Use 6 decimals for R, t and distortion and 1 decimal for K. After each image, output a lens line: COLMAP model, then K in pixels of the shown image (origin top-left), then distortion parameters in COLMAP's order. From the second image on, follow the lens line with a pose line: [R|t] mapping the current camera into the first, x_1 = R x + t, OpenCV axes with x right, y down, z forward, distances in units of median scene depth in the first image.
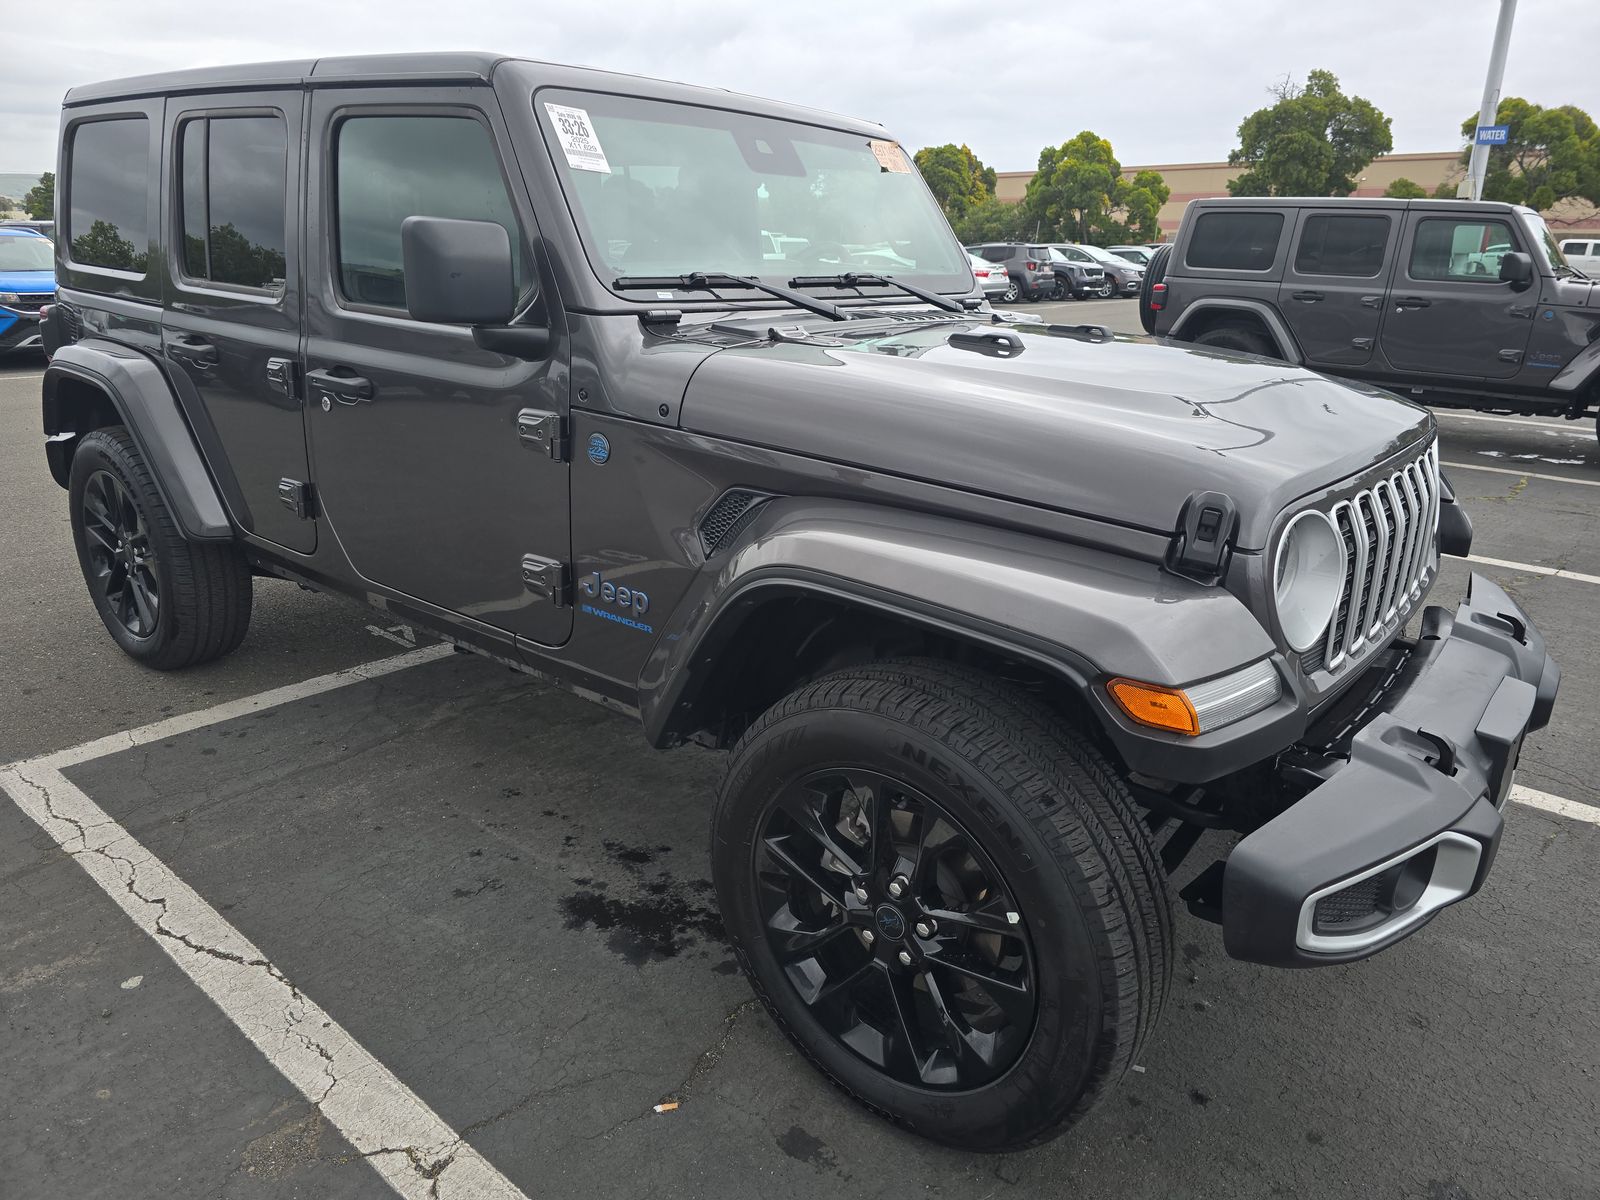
lens RADIAL K [[1144.9, 0, 800.0], [0, 1144.9, 600.0], [0, 0, 1]] dist [-0.036605, -0.006863]
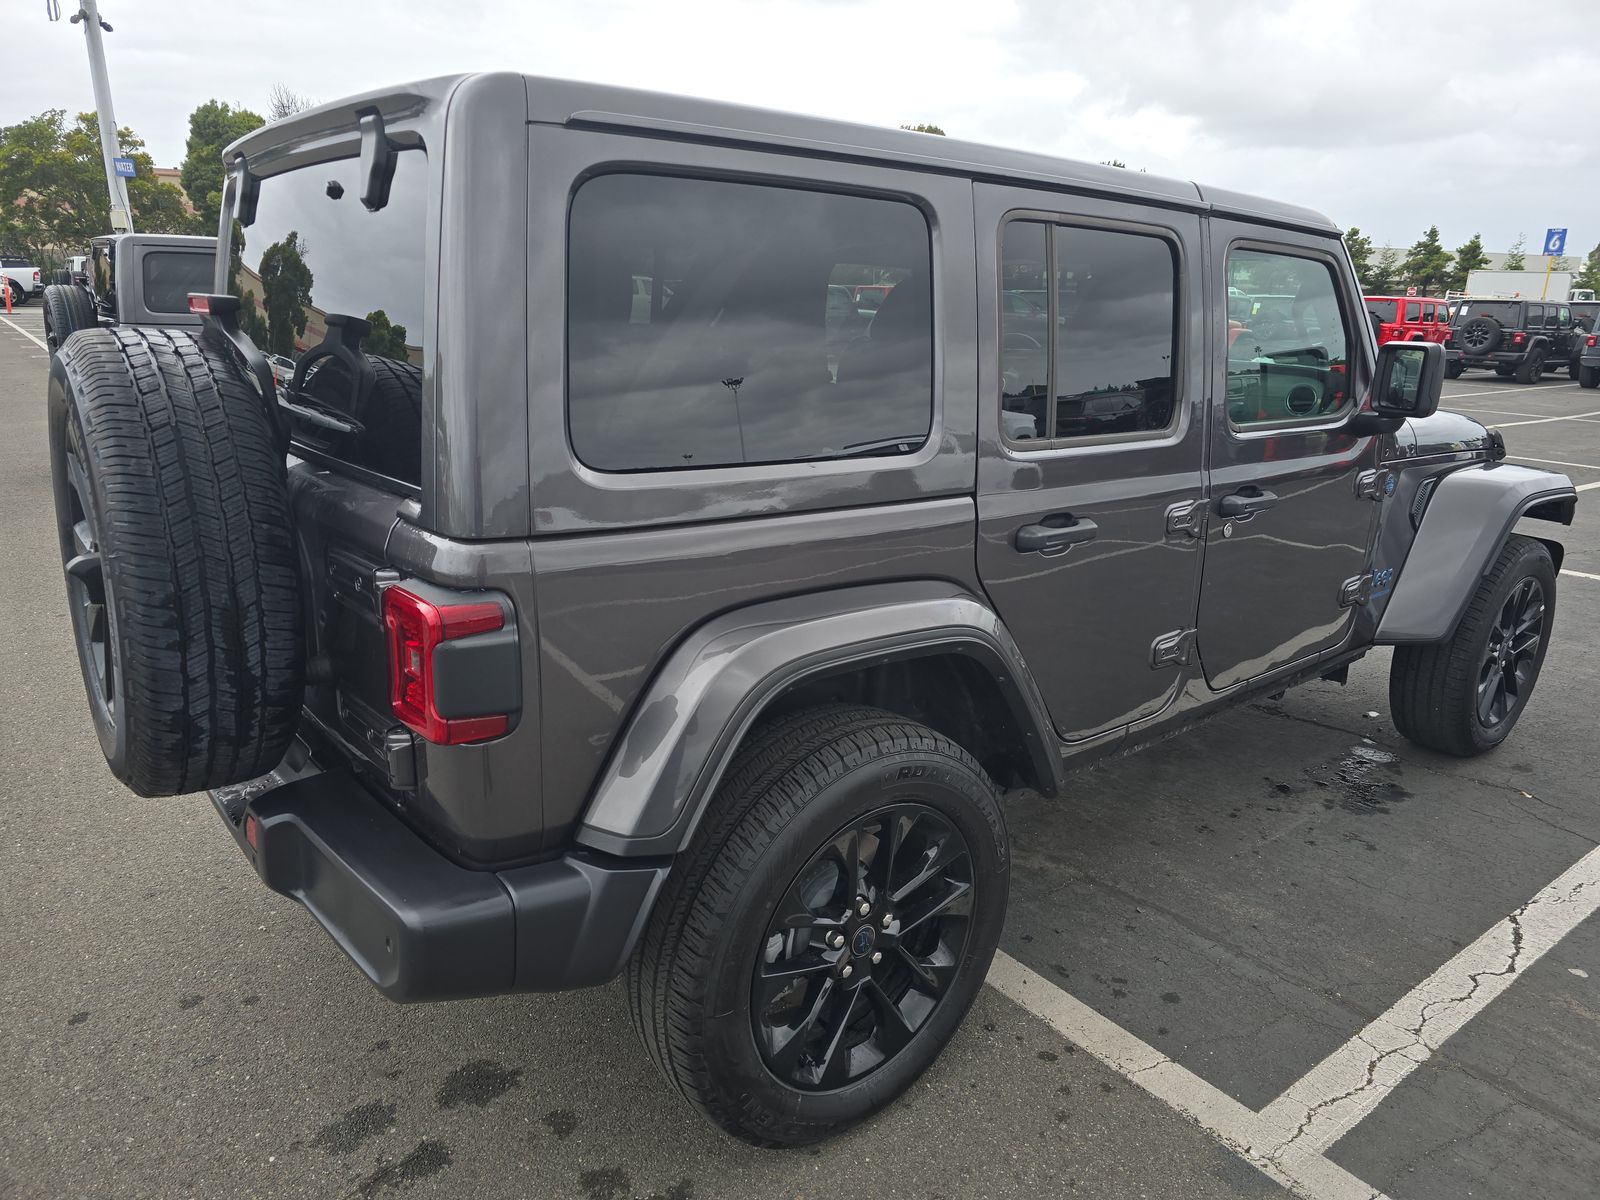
lens RADIAL K [[1144.9, 0, 800.0], [0, 1144.9, 600.0], [0, 0, 1]] dist [-0.036605, -0.006863]
pose [[0.205020, -0.274729, 0.939410, -1.451252], [0.308185, 0.929097, 0.204454, -0.436720], [-0.928972, 0.247595, 0.275151, 1.095653]]
